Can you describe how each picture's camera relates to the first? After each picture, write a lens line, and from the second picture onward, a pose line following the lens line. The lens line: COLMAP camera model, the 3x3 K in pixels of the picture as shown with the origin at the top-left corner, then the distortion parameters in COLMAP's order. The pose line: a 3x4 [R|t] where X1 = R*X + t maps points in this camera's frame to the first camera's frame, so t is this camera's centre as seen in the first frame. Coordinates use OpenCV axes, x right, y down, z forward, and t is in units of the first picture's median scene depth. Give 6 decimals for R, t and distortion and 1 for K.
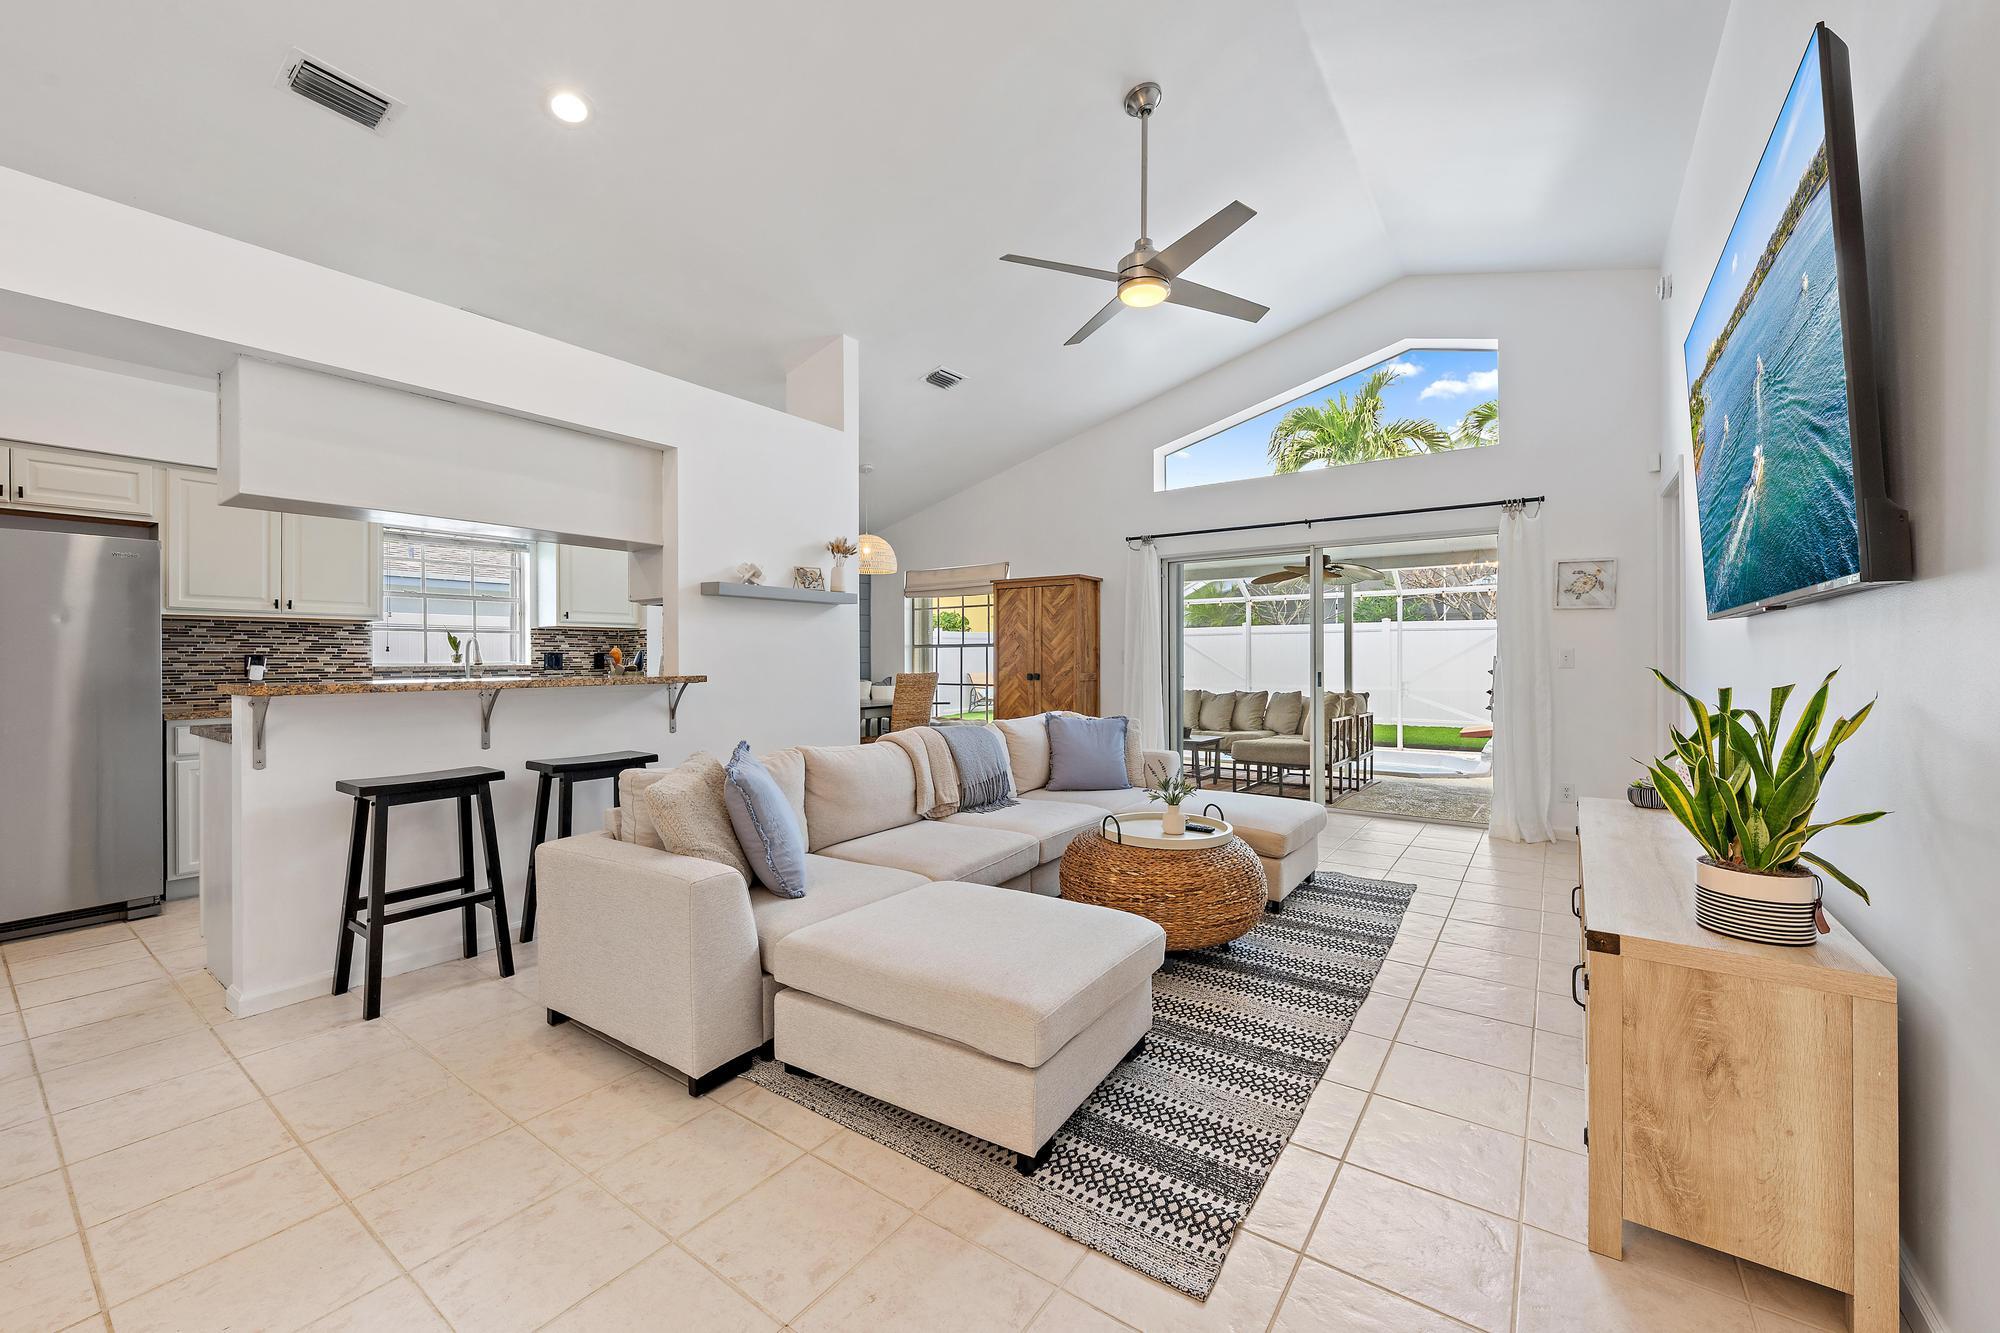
lens RADIAL K [[774.3, 0, 1004.8], [0, 774.3, 660.8], [0, 0, 1]] dist [-0.001803, -0.000101]
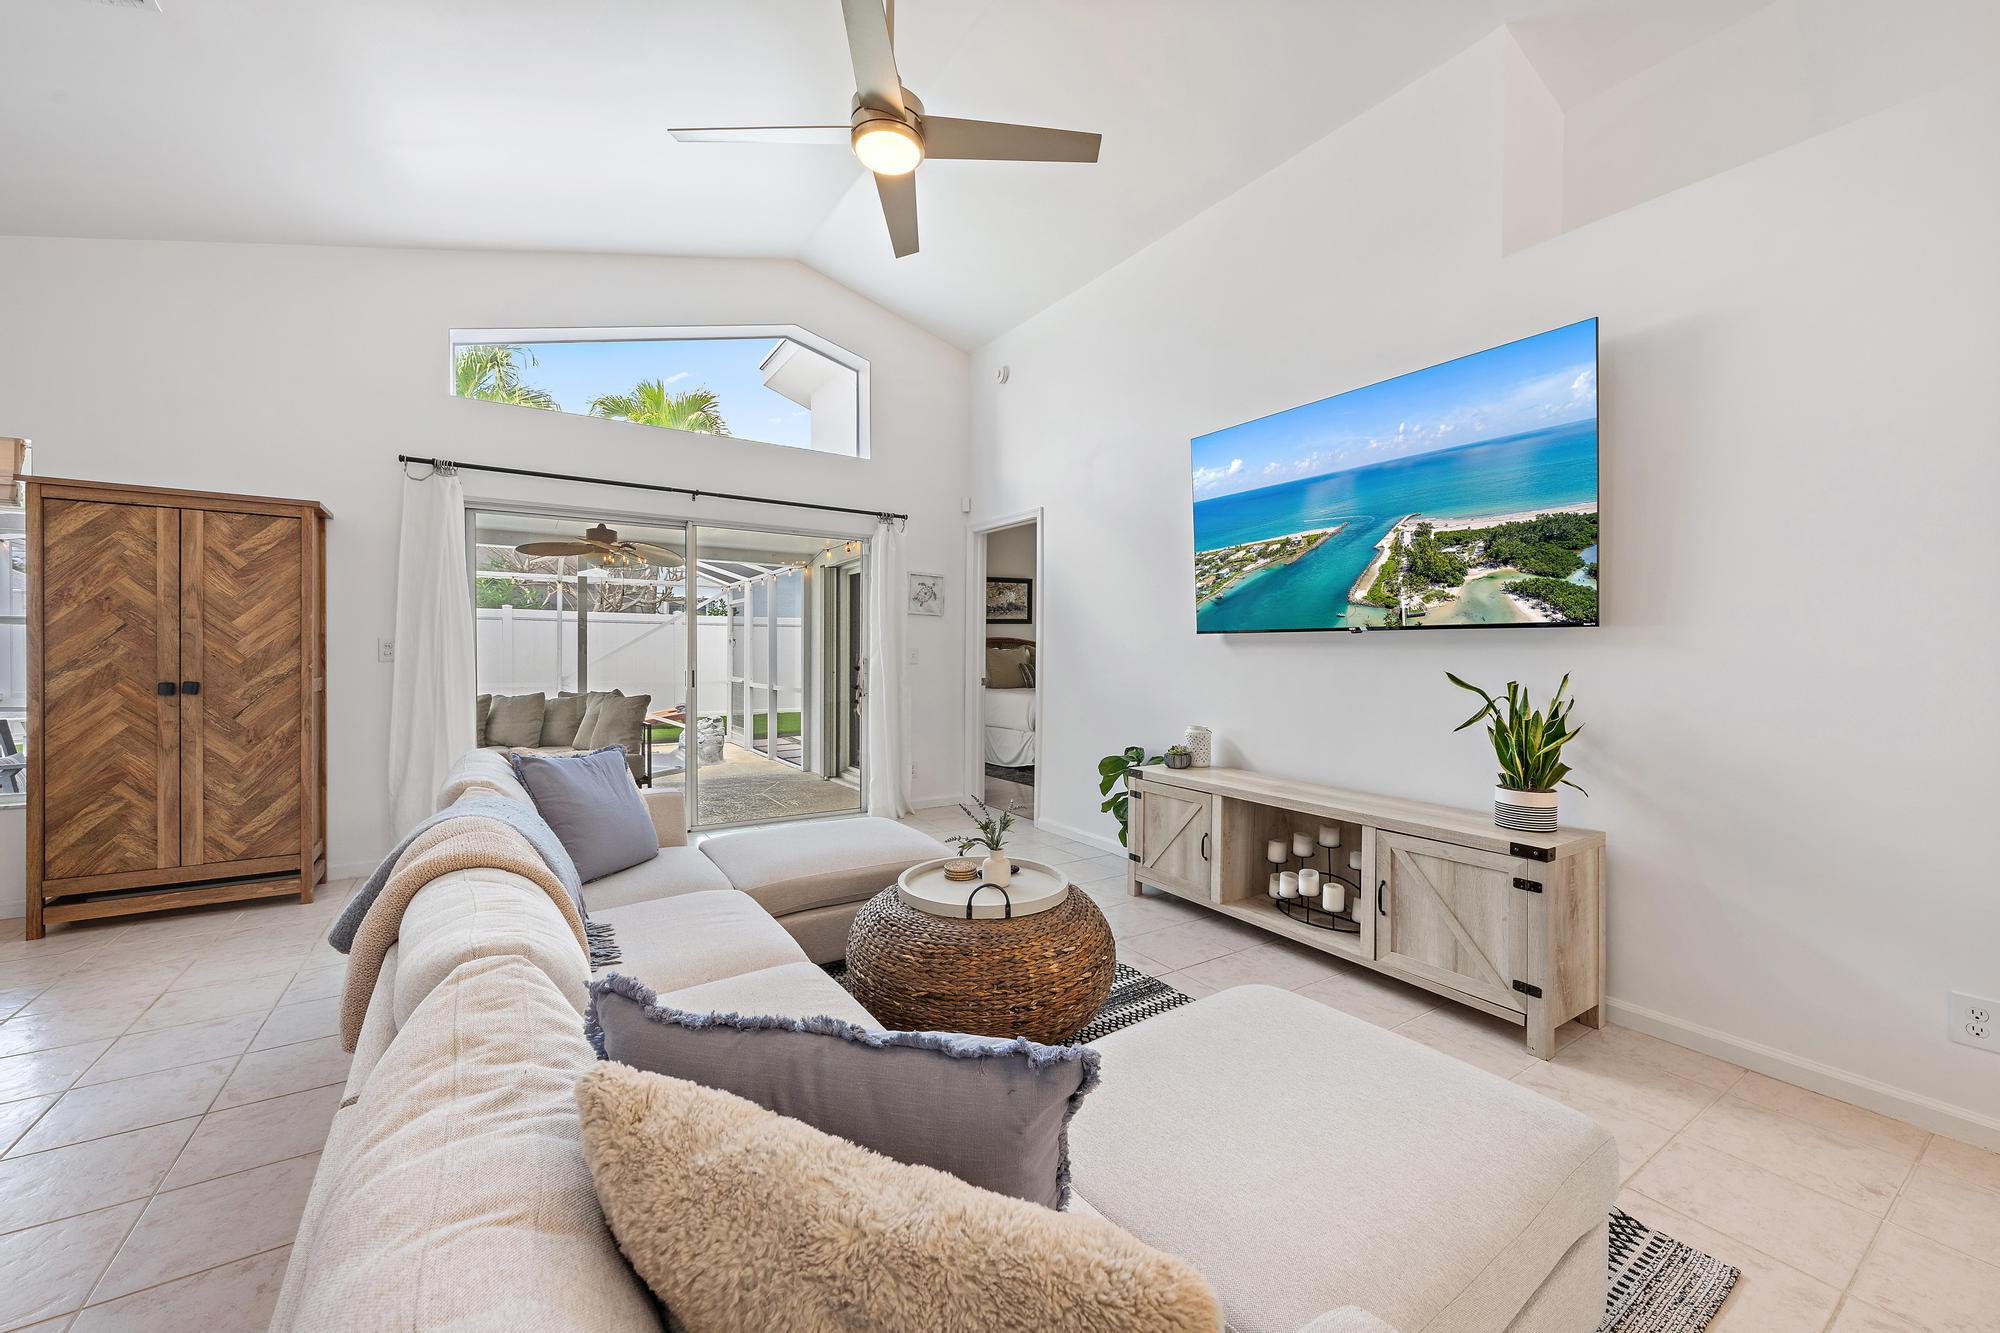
lens RADIAL K [[767.4, 0, 1002.2], [0, 767.4, 662.1], [0, 0, 1]] dist [-0.001048, 0.000291]
pose [[0.365721, -0.006918, 0.930699, -0.318450], [-0.006818, 0.999926, 0.010111, -0.006951], [-0.930699, -0.010044, 0.365647, 0.454558]]
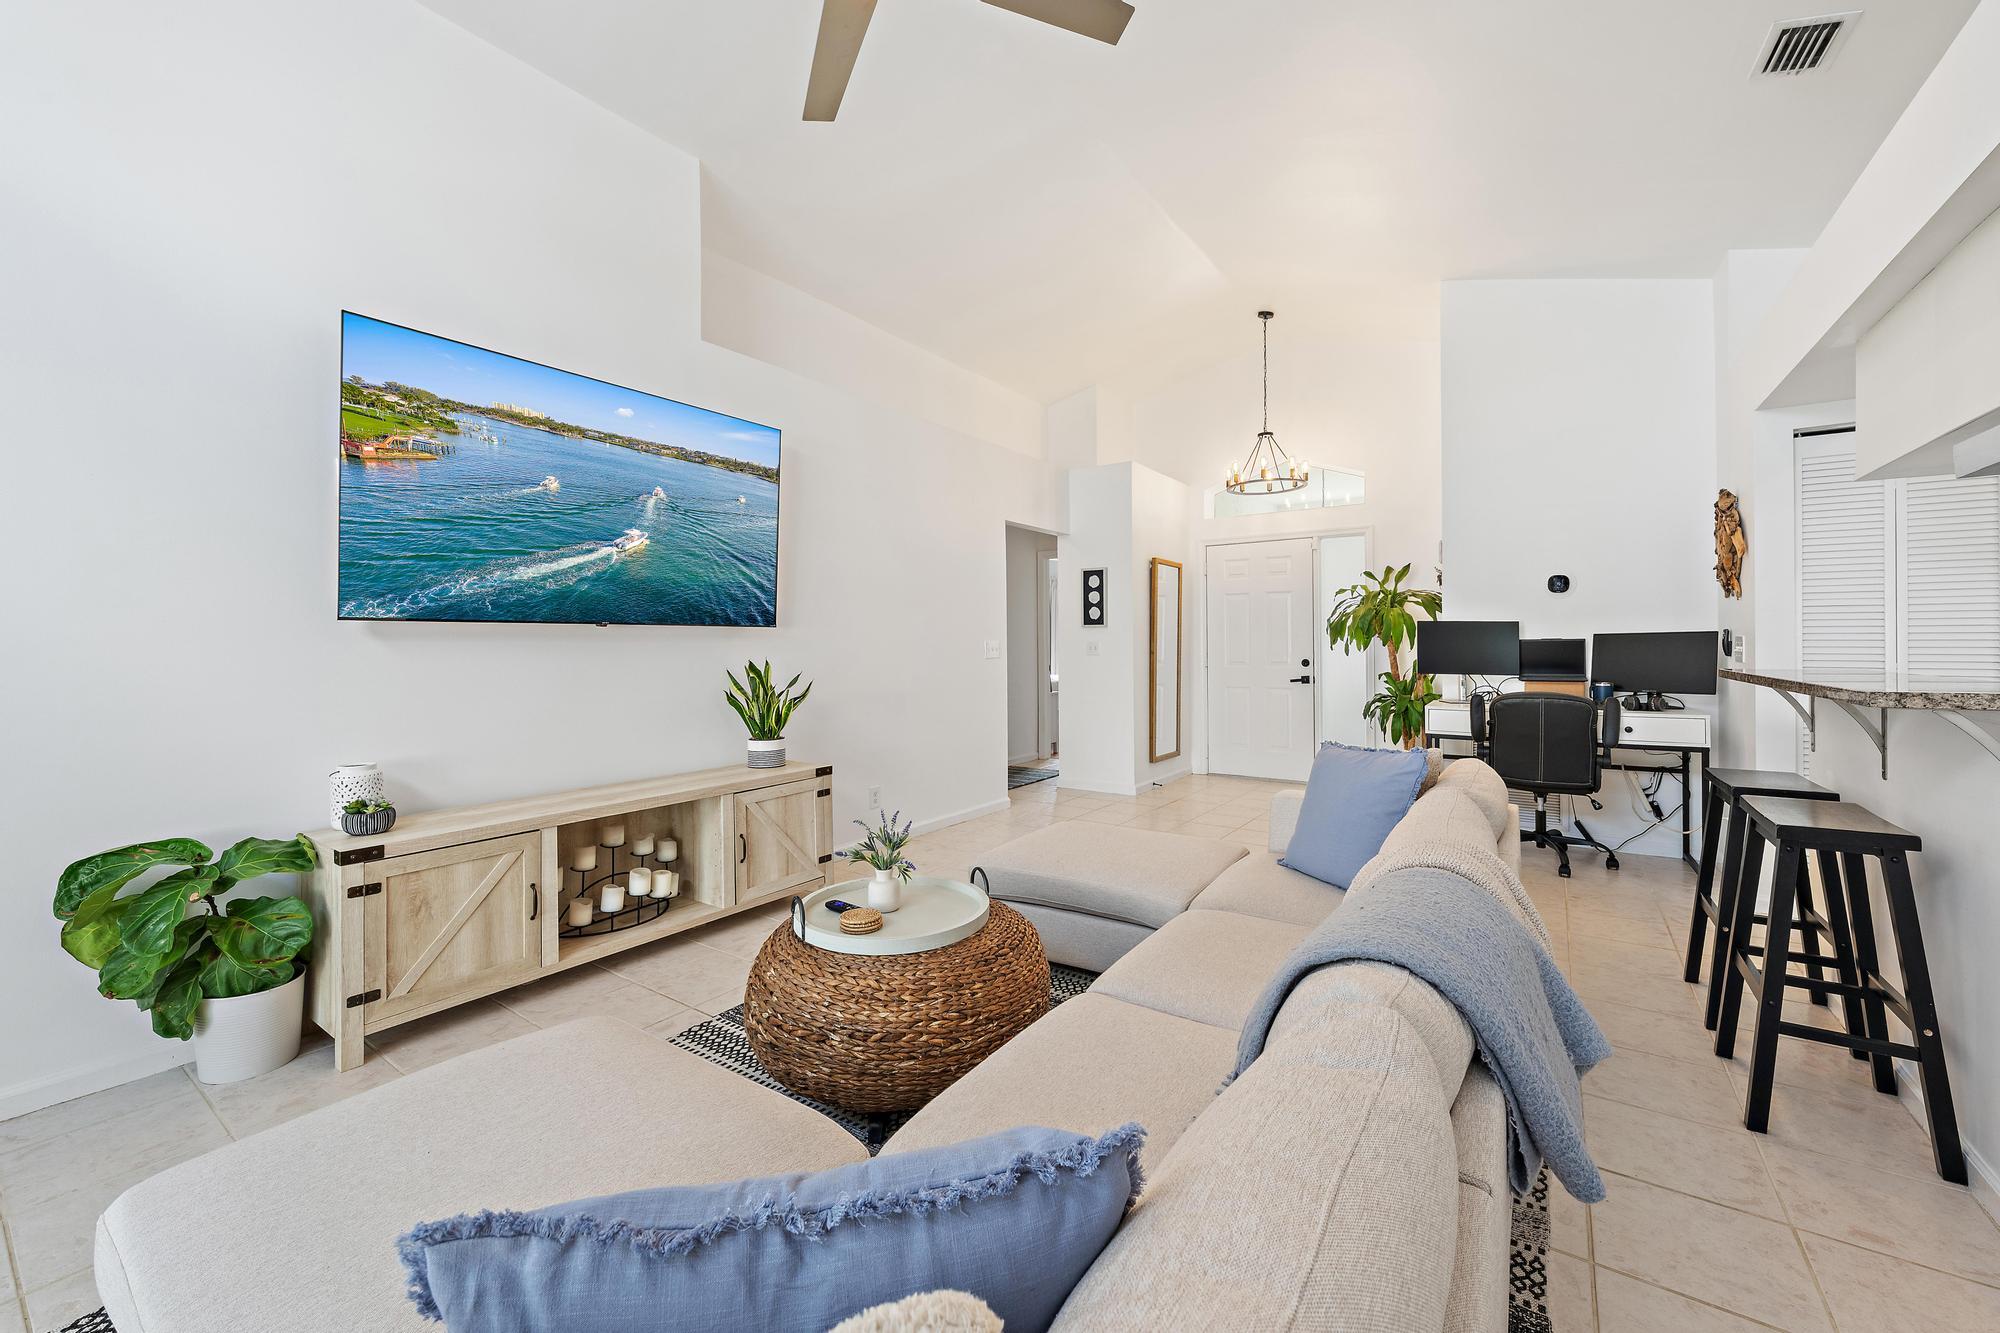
lens RADIAL K [[780.3, 0, 1019.5], [0, 780.3, 647.7], [0, 0, 1]] dist [-0.000853, -0.000028]
pose [[-0.999617, 0.010484, -0.025630, 0.069440], [0.010283, 0.999915, 0.007972, -0.010241], [0.025712, 0.007706, -0.999640, 1.079237]]
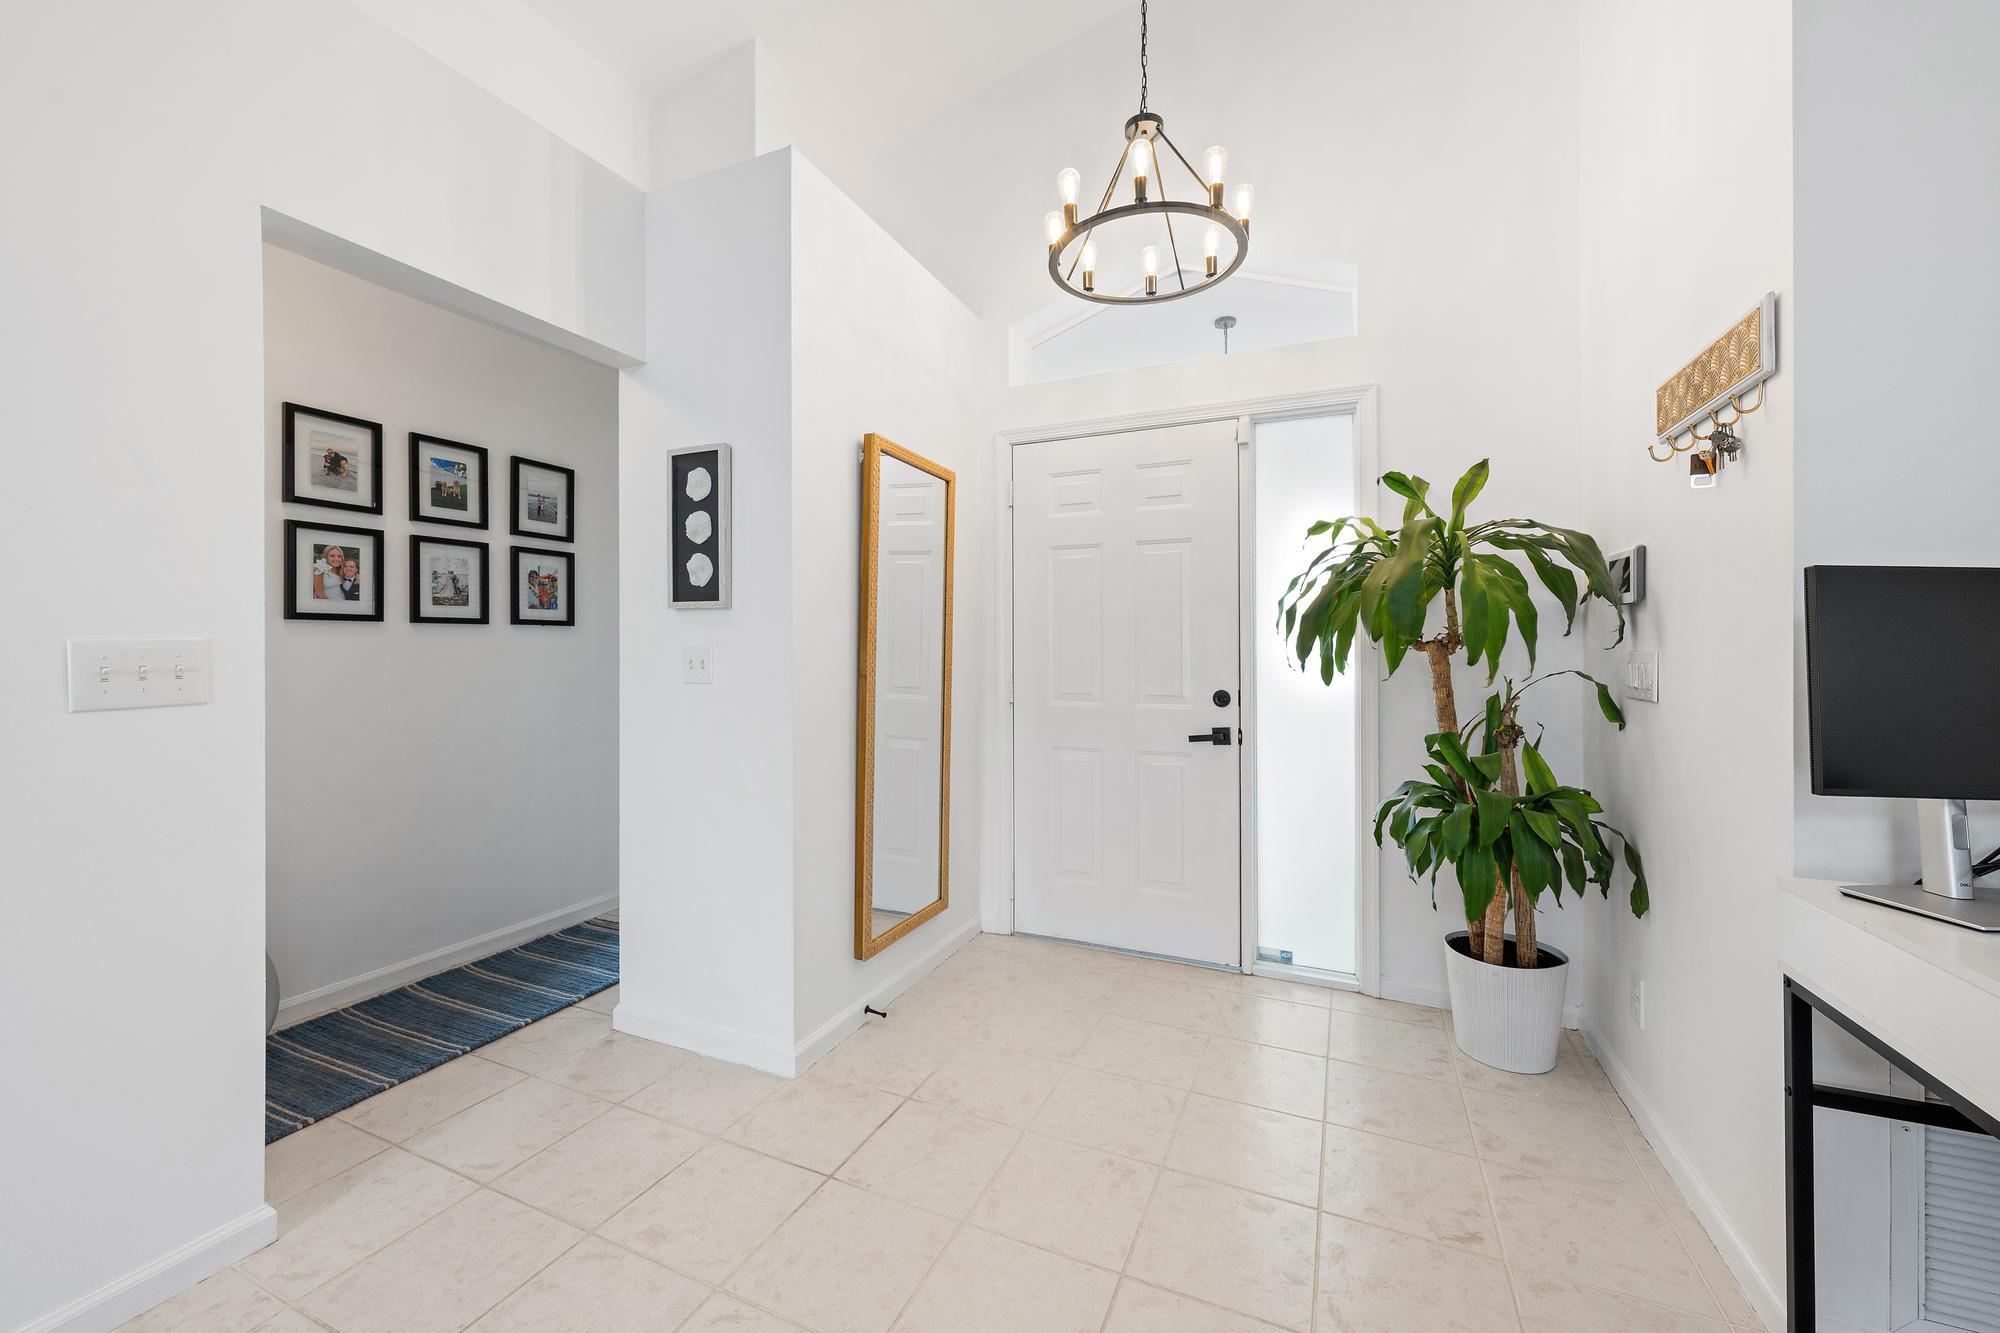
lens RADIAL K [[779.1, 0, 1011.3], [0, 779.1, 642.4], [0, 0, 1]] dist [-0.001189, -0.000001]
pose [[-0.978039, 0.001044, -0.208421, -0.178233], [0.002300, 0.999981, -0.005782, -0.008361], [0.208410, -0.006134, -0.978022, 0.288110]]
